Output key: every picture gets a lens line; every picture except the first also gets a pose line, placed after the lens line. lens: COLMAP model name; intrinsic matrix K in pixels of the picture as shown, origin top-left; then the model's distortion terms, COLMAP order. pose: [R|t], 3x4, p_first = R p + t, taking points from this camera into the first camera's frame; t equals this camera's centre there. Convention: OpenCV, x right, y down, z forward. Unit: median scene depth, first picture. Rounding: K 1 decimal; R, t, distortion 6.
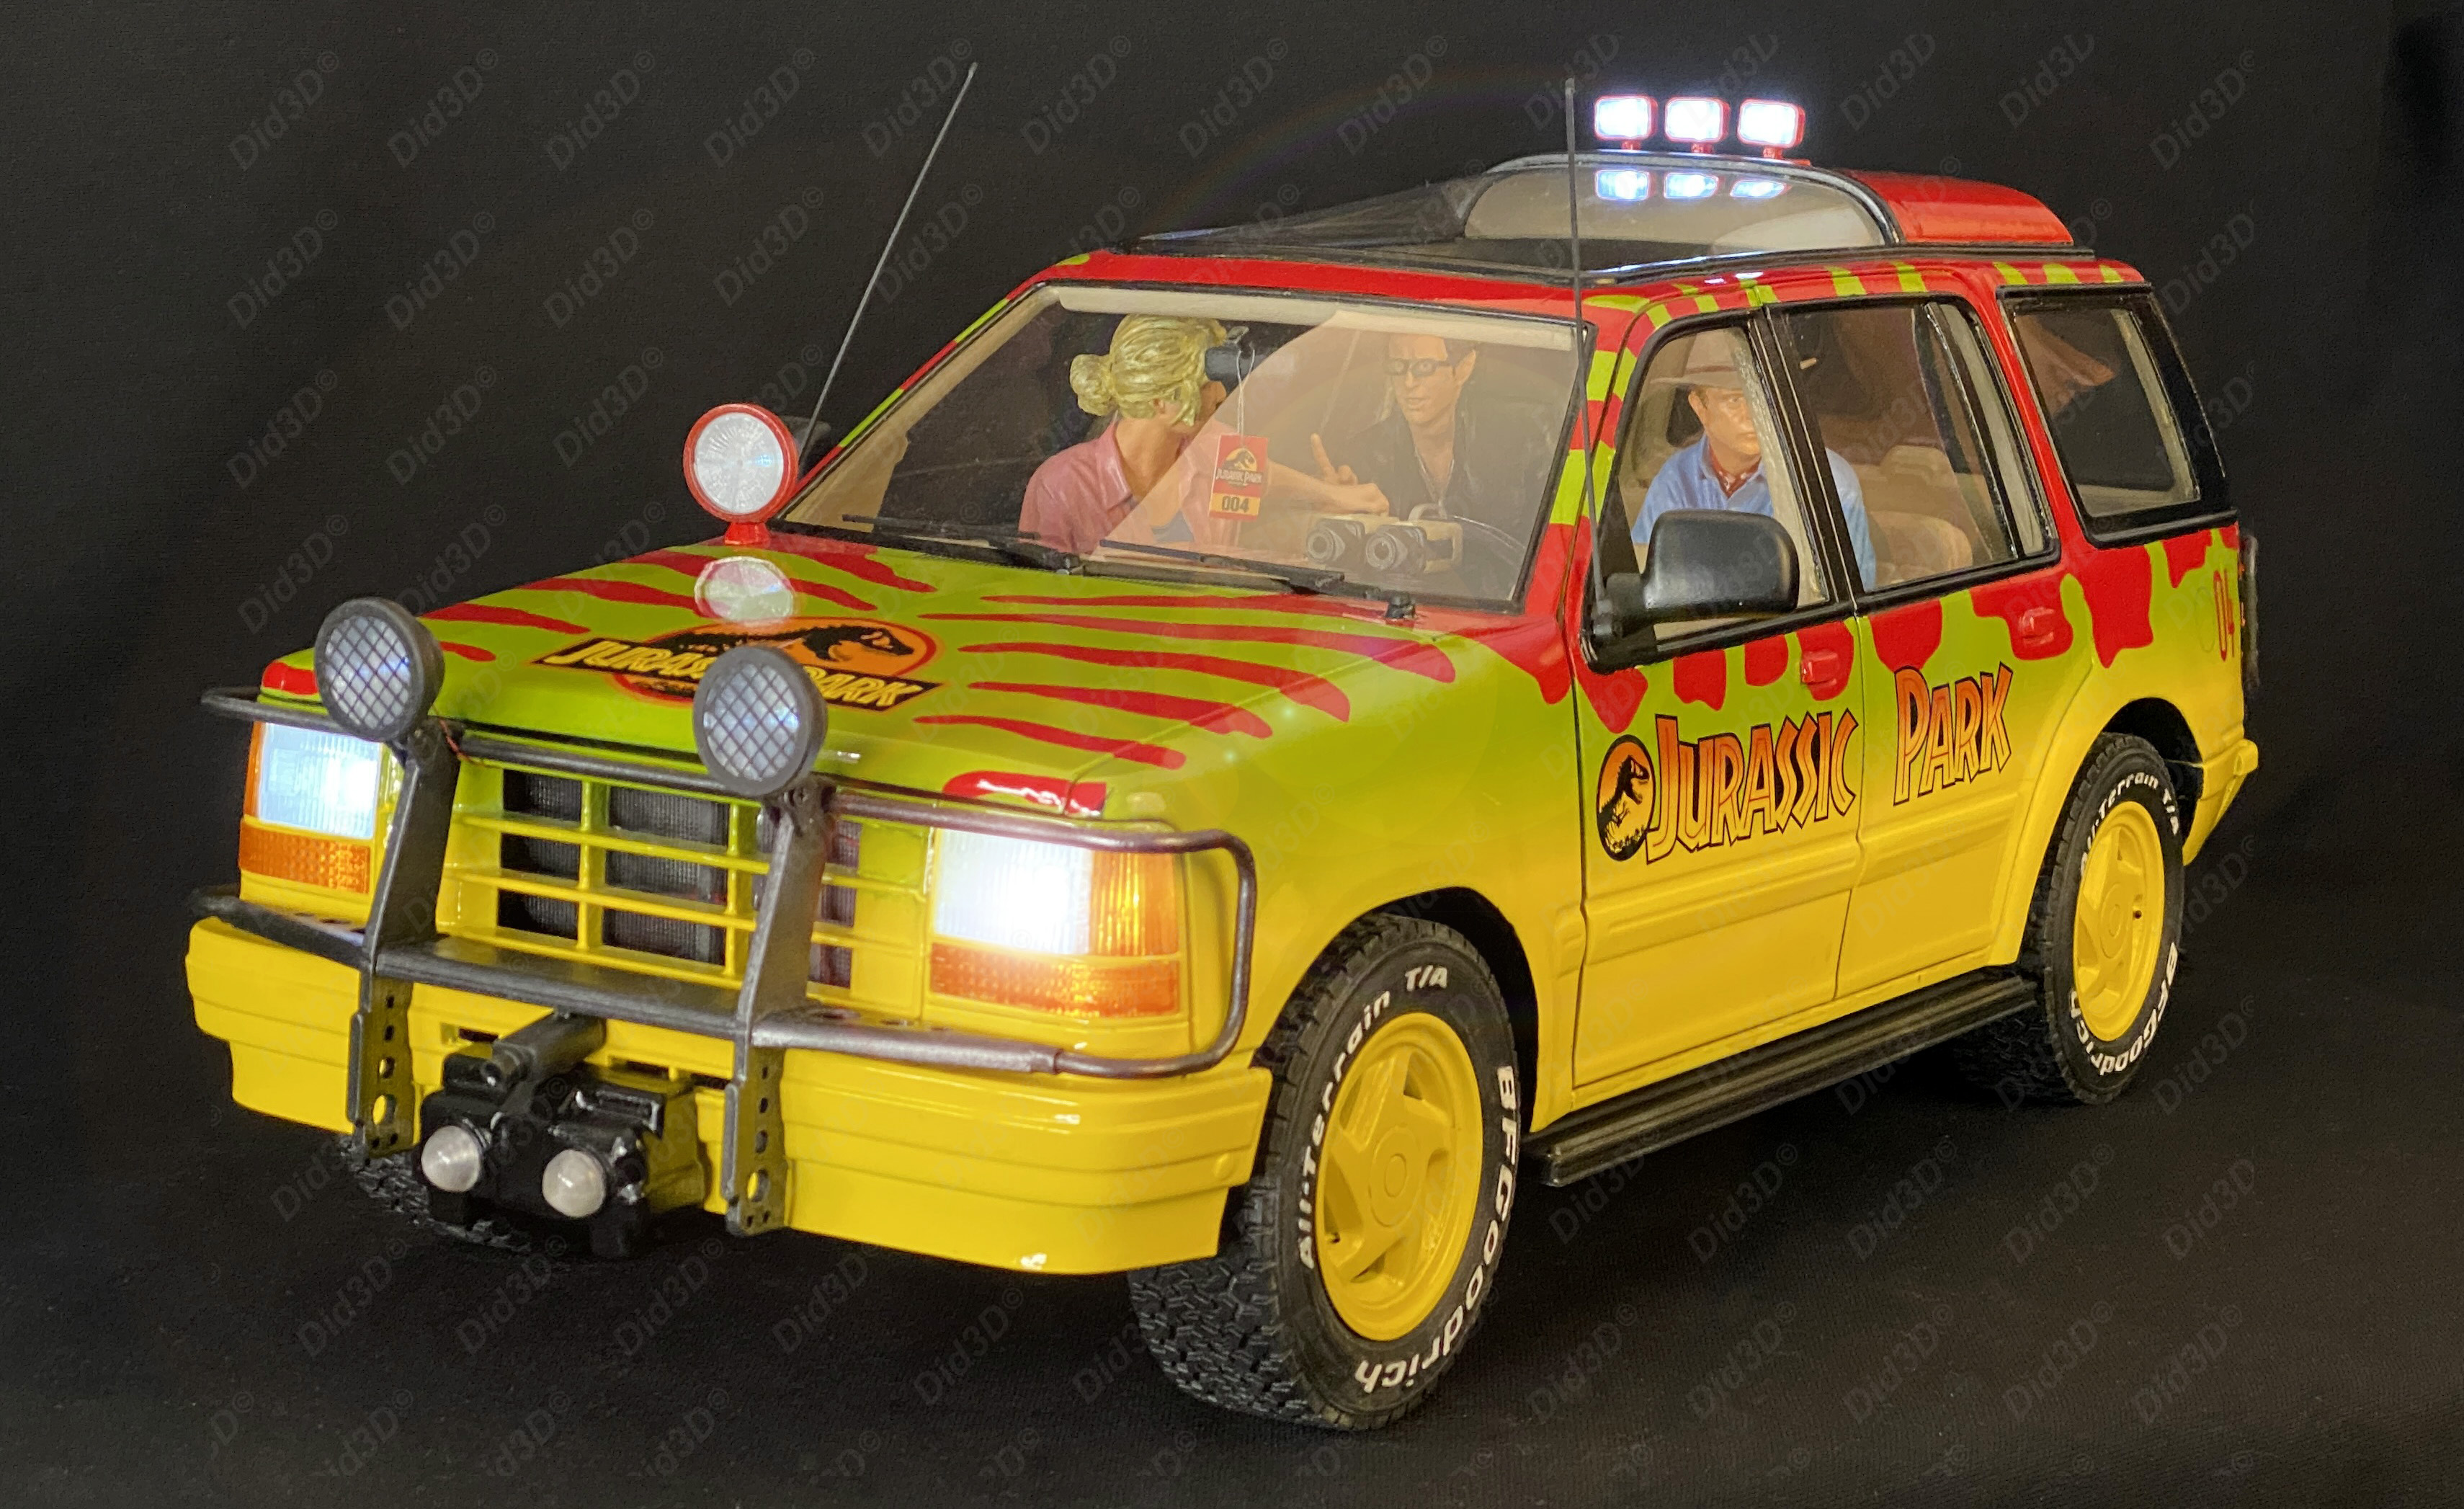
lens RADIAL K [[4058.9, 0, 1230.2], [0, 4058.9, 828.5], [0, 0, 1]] dist [0.042631, -0.070657]
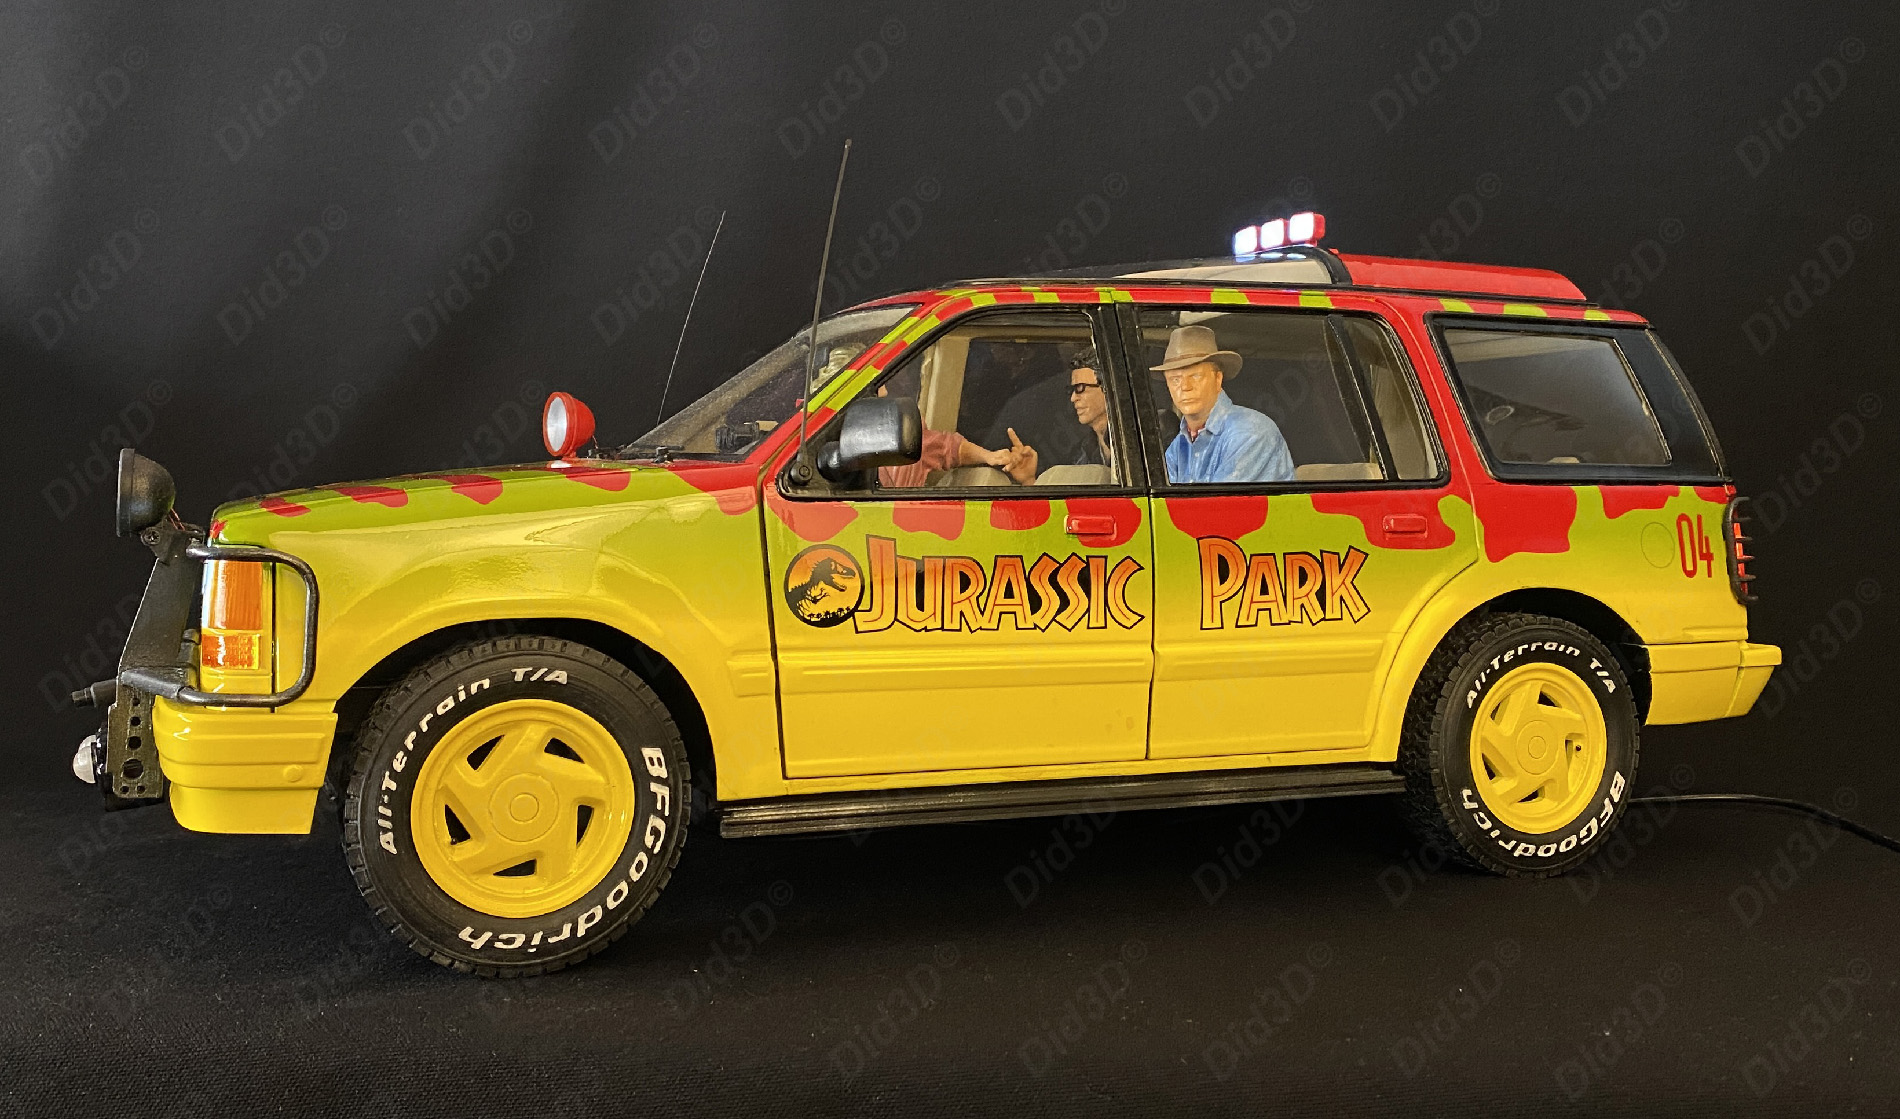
lens RADIAL K [[1592.4, 0, 957.3], [0, 1592.4, 536.0], [0, 0, 1]] dist [0.106225, -0.252059]
pose [[0.823741, -0.015772, -0.566747, 0.478601], [-0.071189, 0.988825, -0.130988, 0.048790], [0.562479, 0.148246, 0.813413, 0.546856]]
